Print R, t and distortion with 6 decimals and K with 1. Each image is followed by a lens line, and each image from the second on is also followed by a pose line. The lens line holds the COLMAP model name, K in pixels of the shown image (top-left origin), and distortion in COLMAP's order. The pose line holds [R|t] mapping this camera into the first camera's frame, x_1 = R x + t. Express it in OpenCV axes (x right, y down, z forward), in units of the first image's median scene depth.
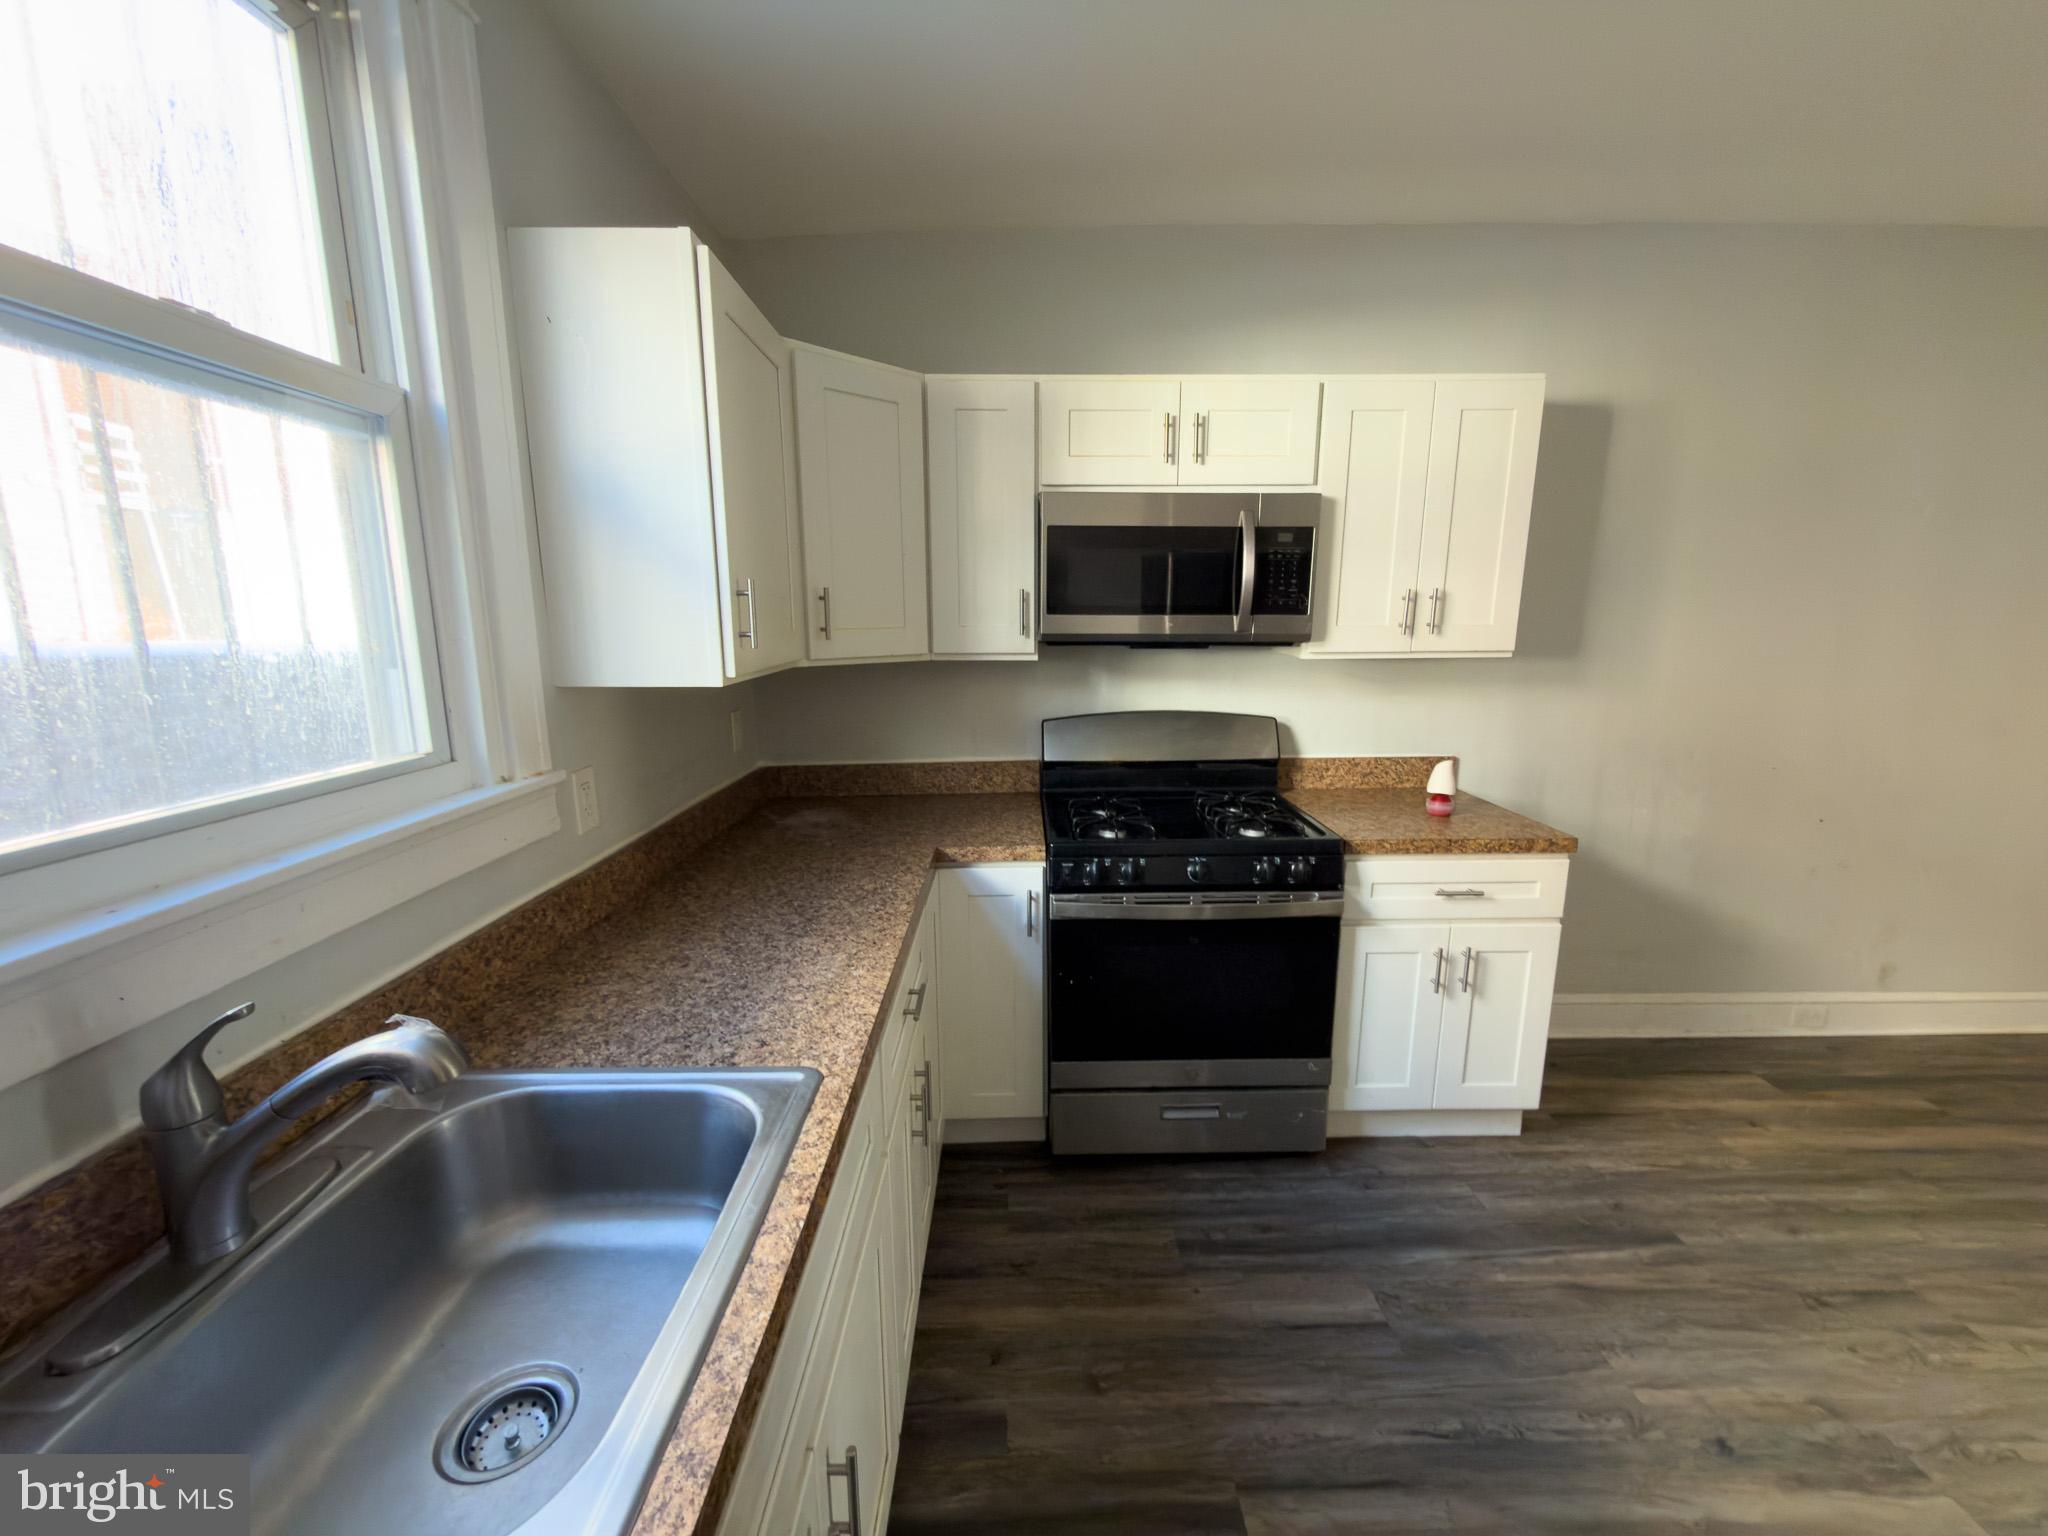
lens RADIAL K [[813.3, 0, 1022.9], [0, 813.3, 766.3], [0, 0, 1]] dist [-0.000354, -0.000080]
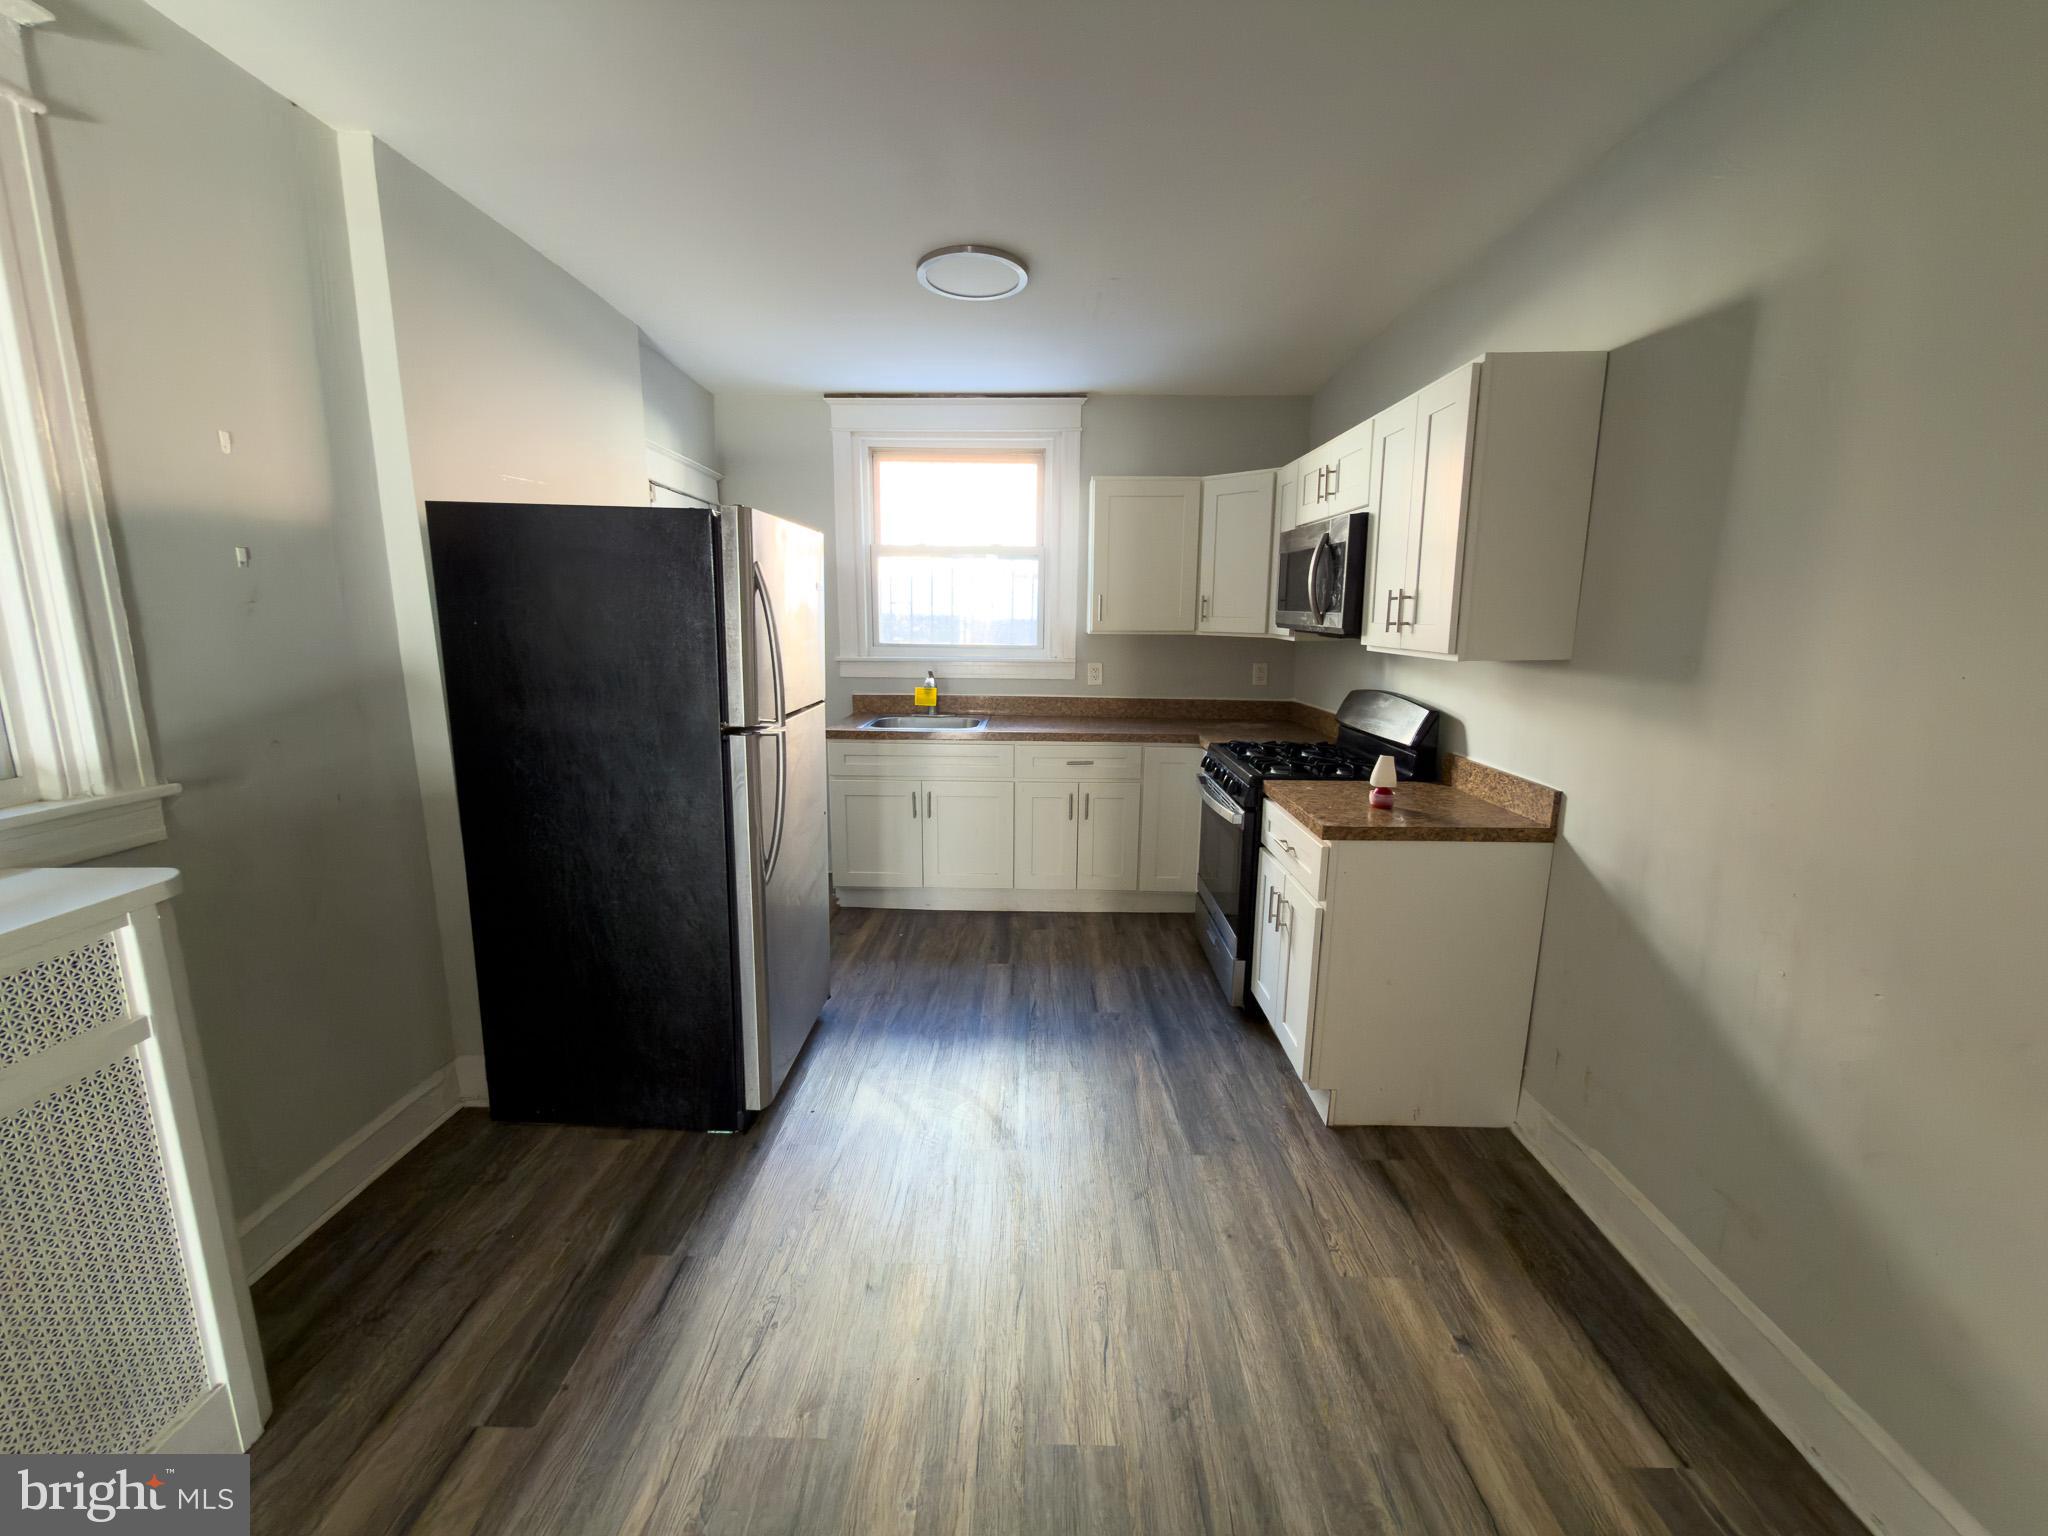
lens RADIAL K [[813.3, 0, 1022.9], [0, 813.3, 766.3], [0, 0, 1]] dist [-0.000354, -0.000080]
pose [[-0.026581, 0.197733, -0.979896, 1.802432], [-0.197540, 0.959873, 0.199051, -0.124845], [0.979934, 0.198860, 0.013546, 0.620850]]
